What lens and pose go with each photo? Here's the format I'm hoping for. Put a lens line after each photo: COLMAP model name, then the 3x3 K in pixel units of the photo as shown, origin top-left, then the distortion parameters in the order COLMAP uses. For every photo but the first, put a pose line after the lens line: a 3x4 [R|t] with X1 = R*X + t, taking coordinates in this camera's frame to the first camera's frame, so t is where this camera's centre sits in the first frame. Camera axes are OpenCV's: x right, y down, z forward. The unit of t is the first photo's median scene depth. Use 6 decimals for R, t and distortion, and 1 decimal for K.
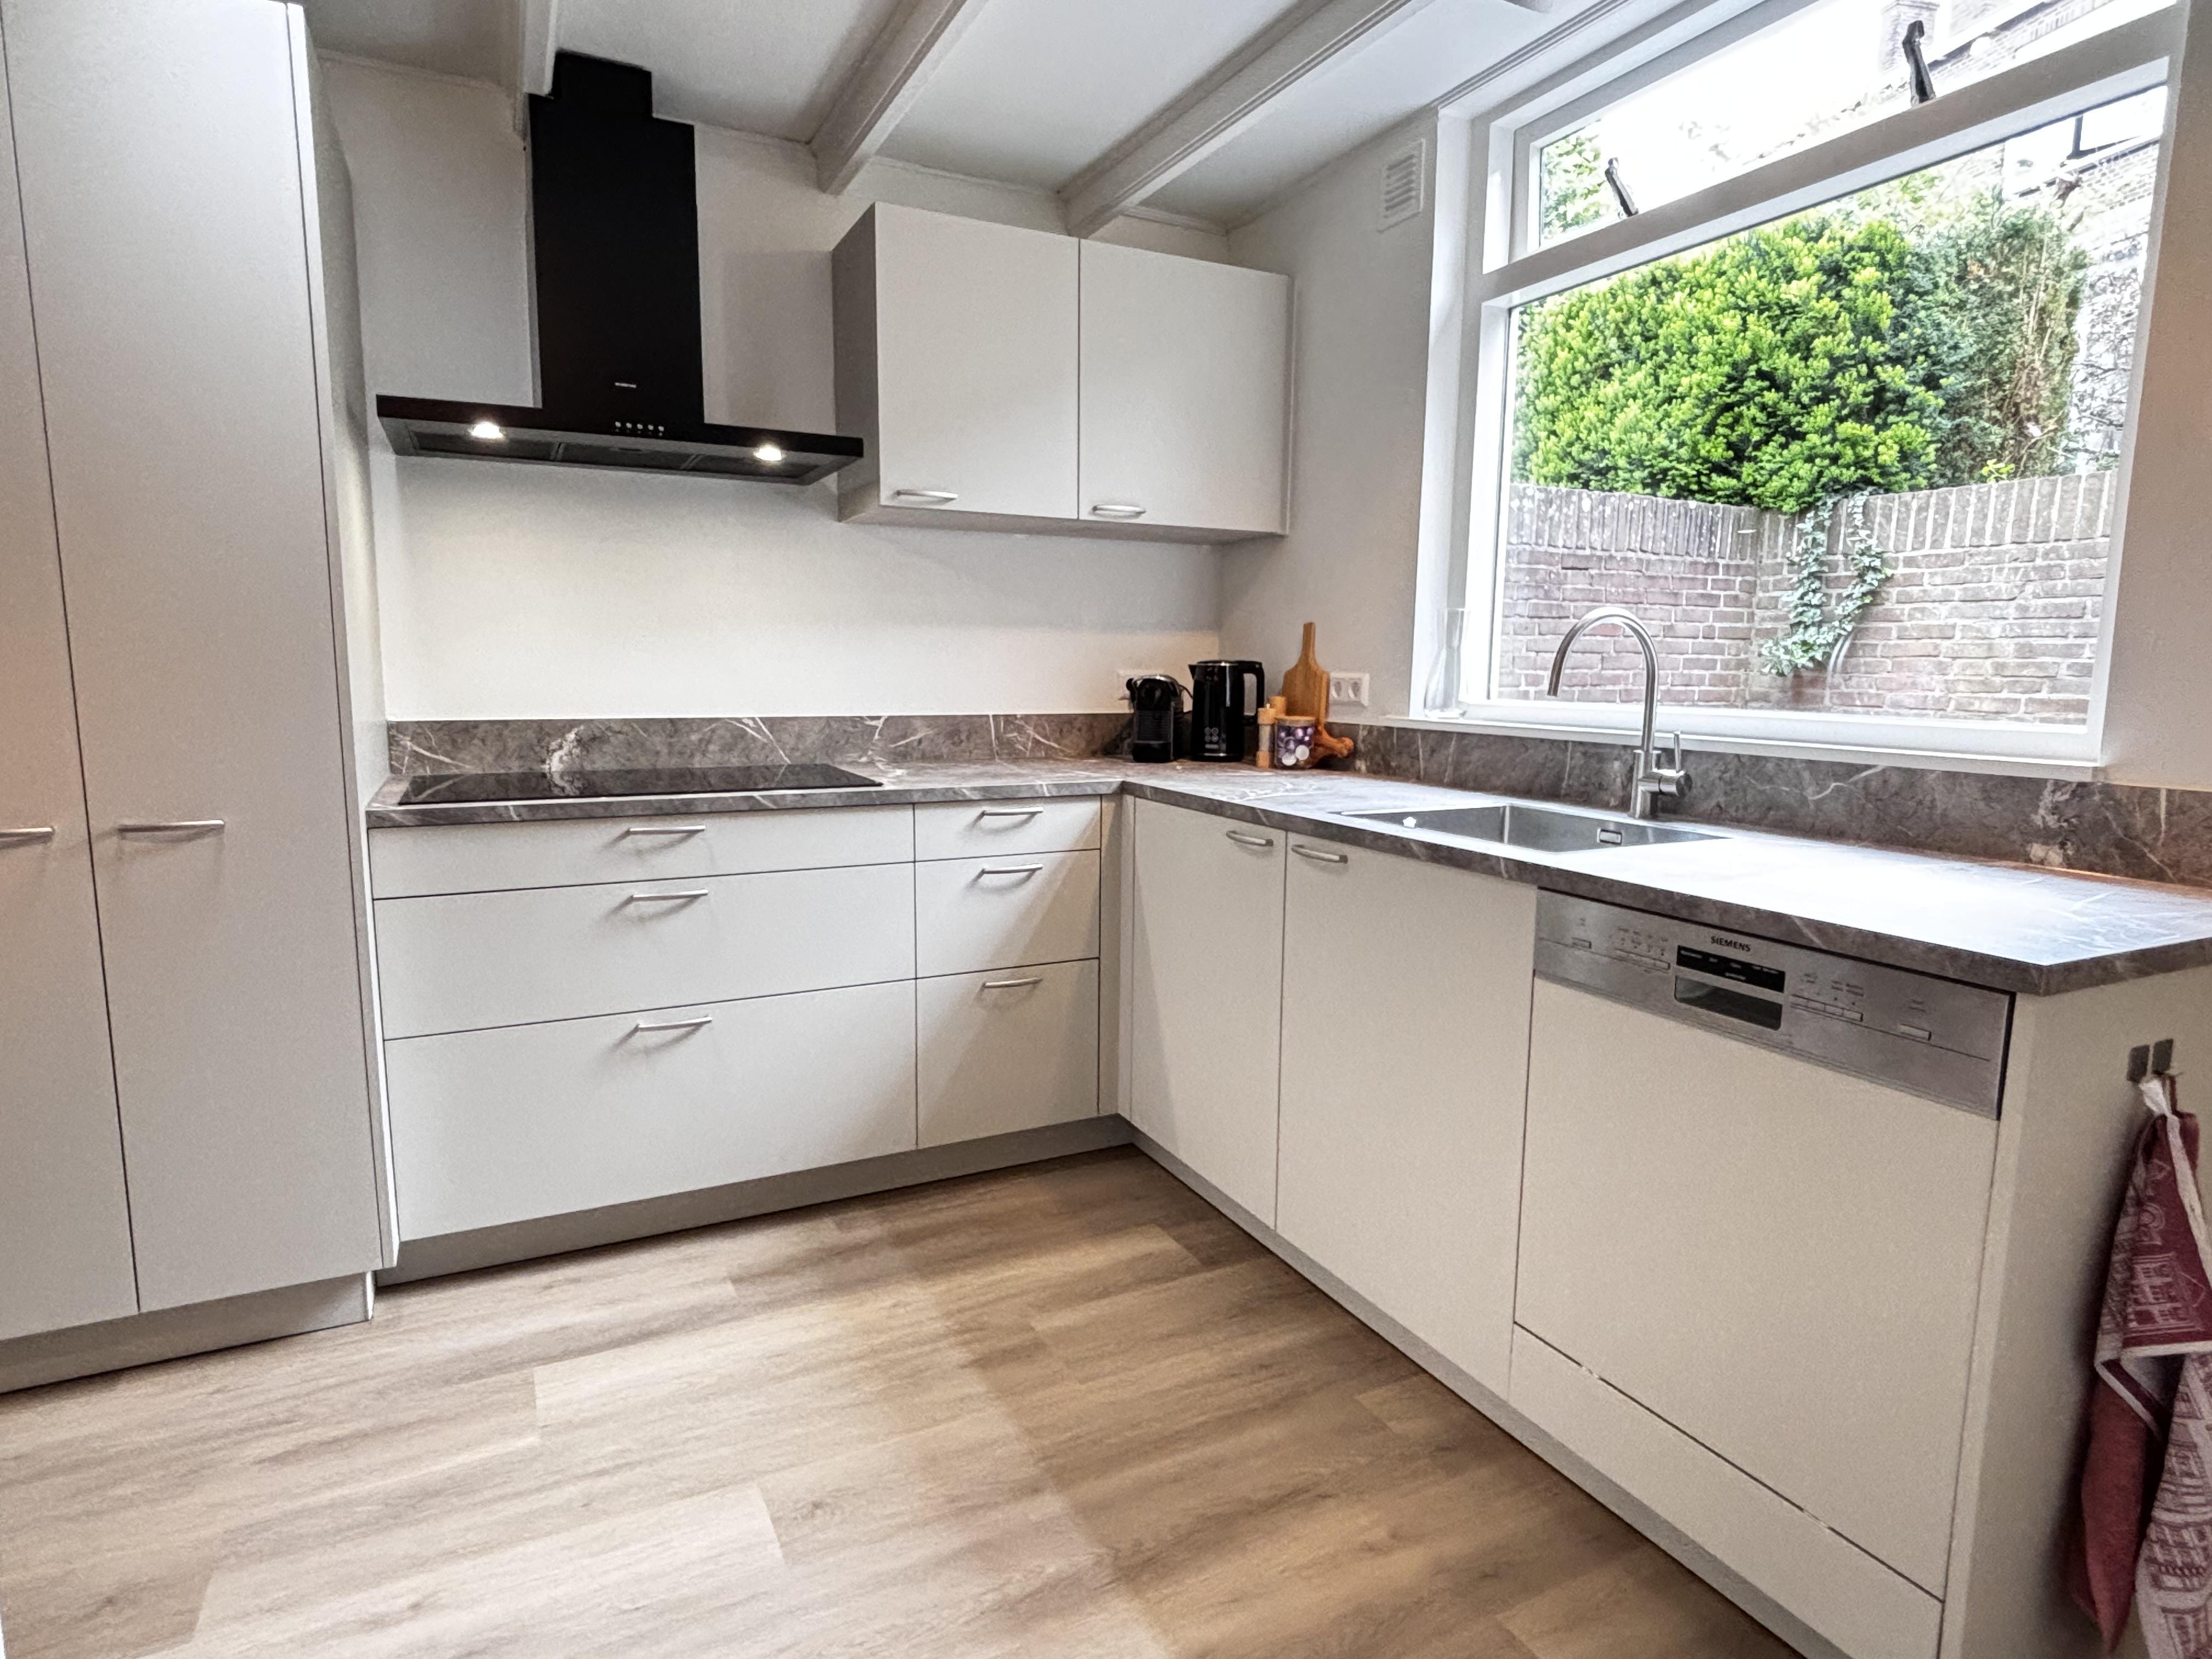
lens RADIAL K [[1215.1, 0, 1103.6], [0, 1215.1, 823.2], [0, 0, 1]] dist [0.000198, 0.000315]
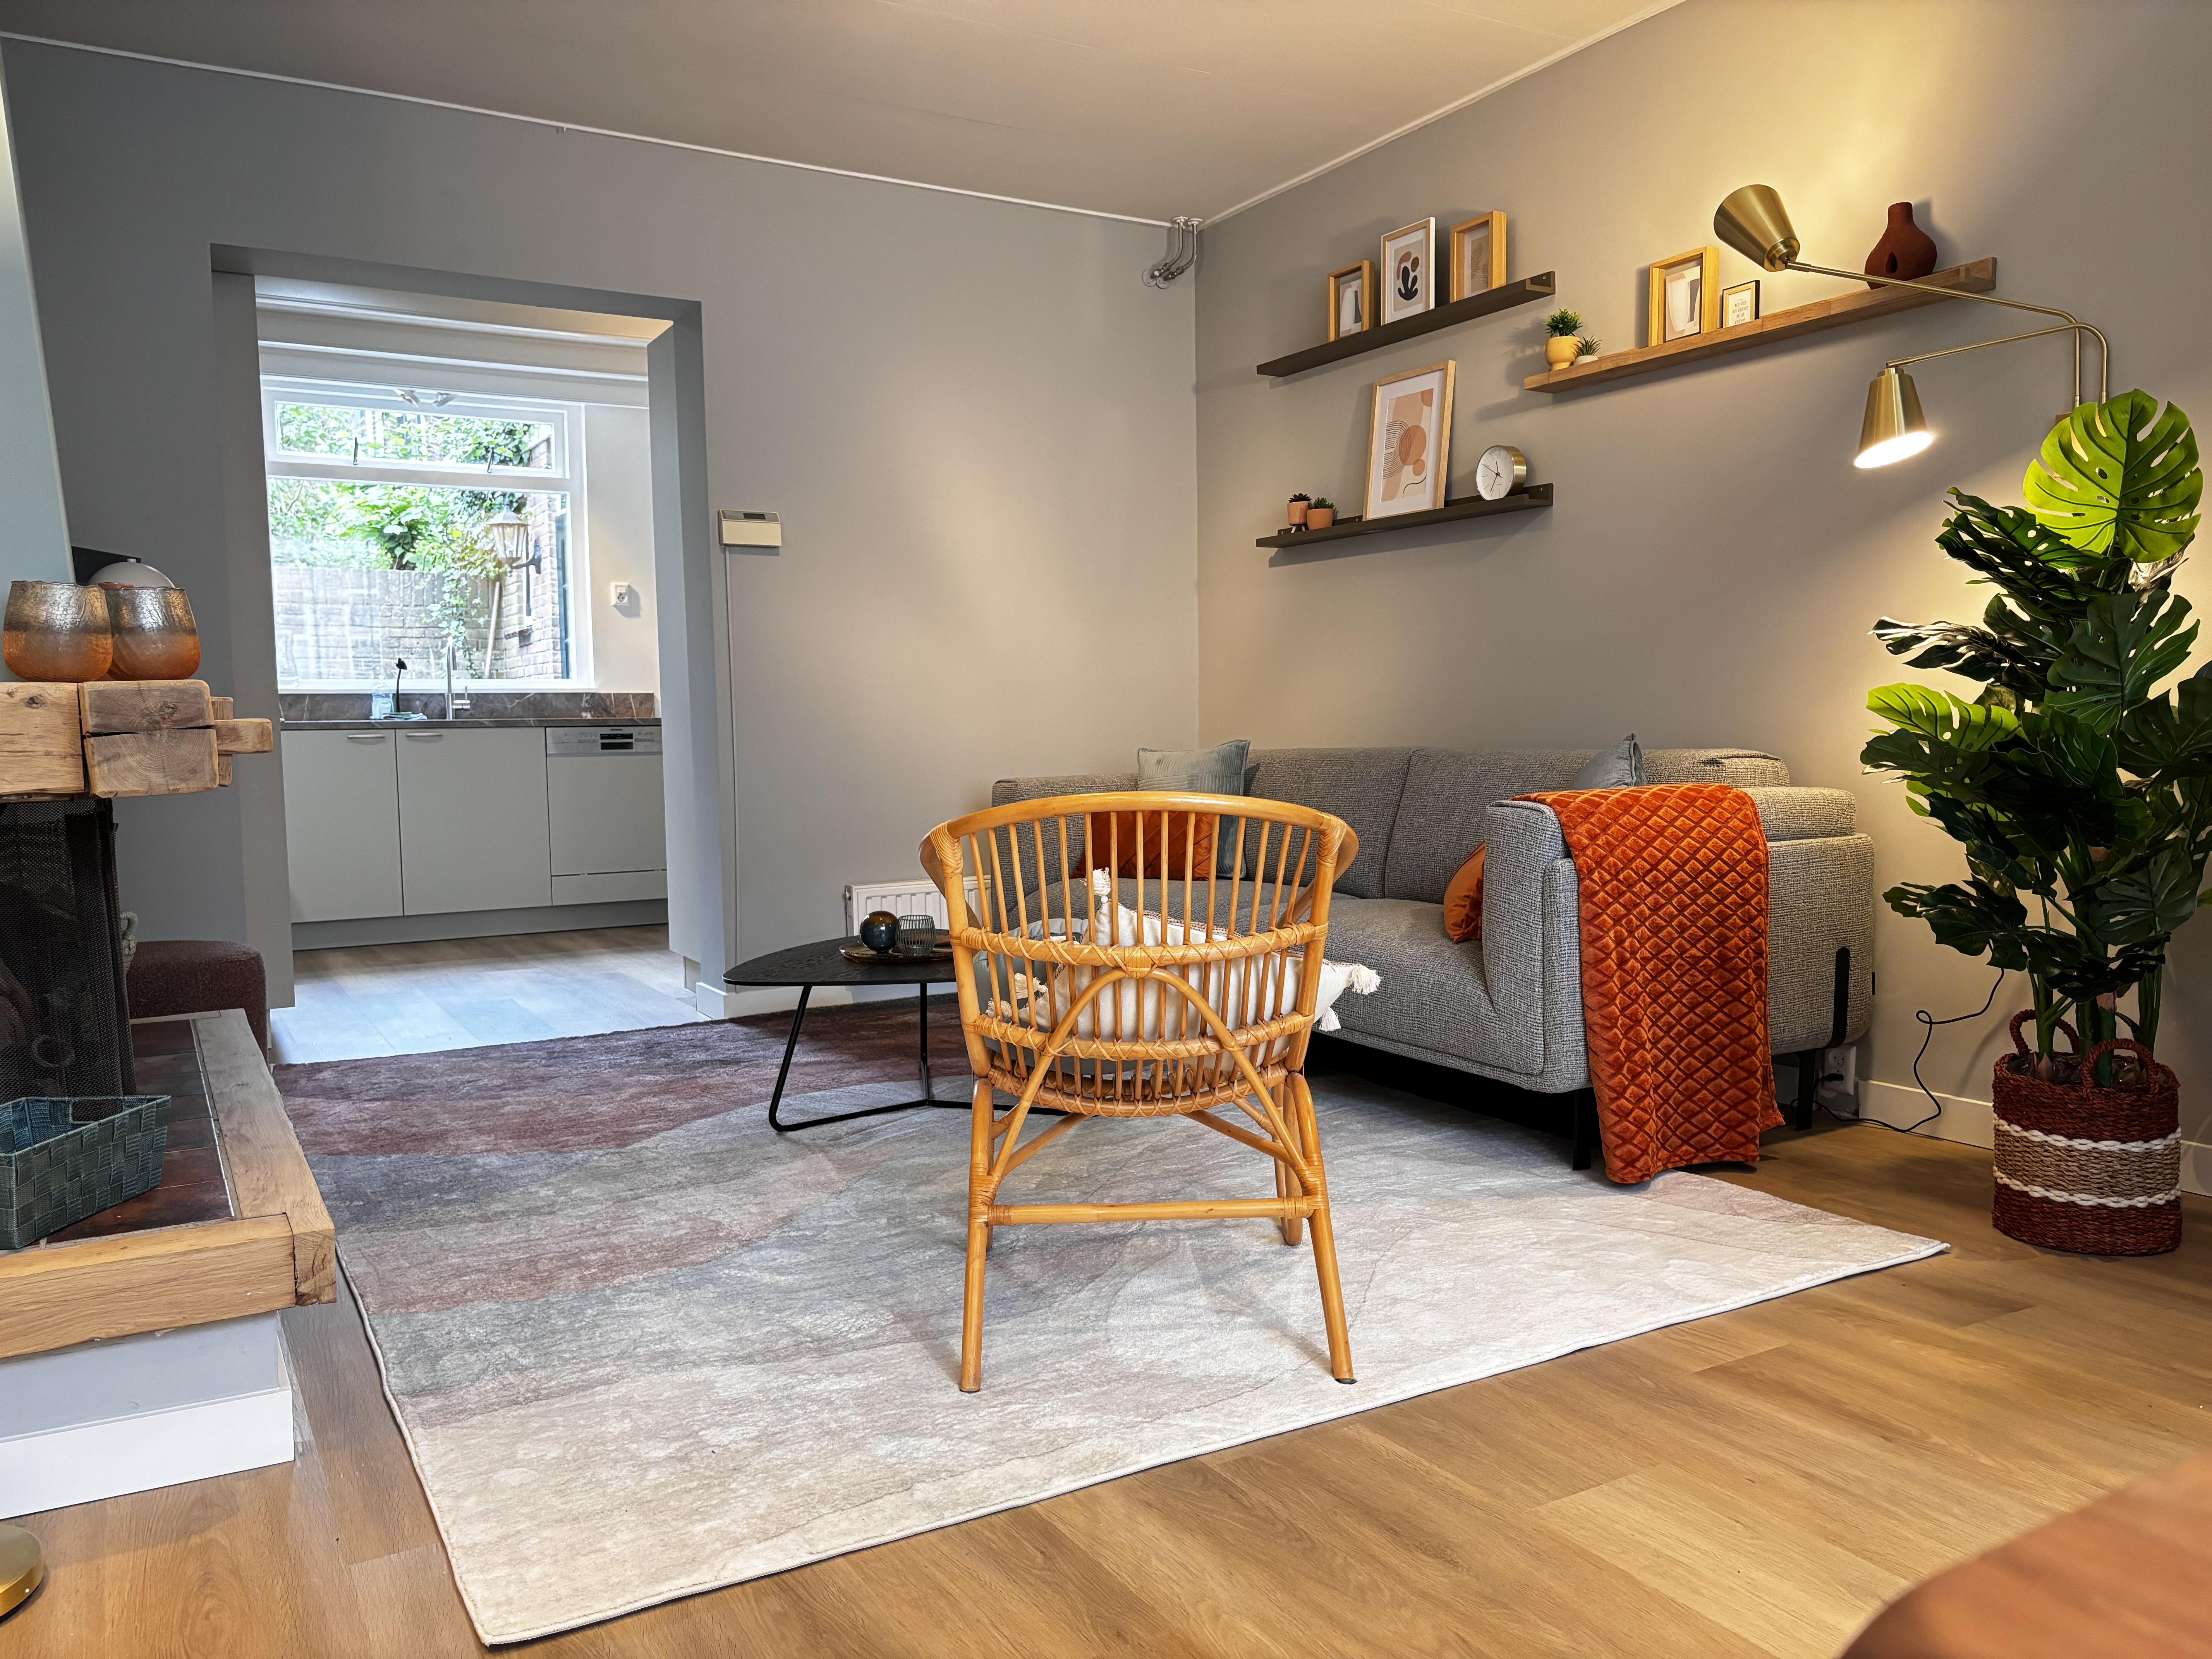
lens RADIAL K [[1651.3, 0, 1103.8], [0, 1651.3, 844.1], [0, 0, 1]] dist [0.054800, -0.059836]
pose [[-0.060375, -0.087692, 0.994316, -2.350219], [0.146975, 0.984495, 0.095751, 0.088692], [-0.987296, 0.151921, -0.046550, -0.098076]]
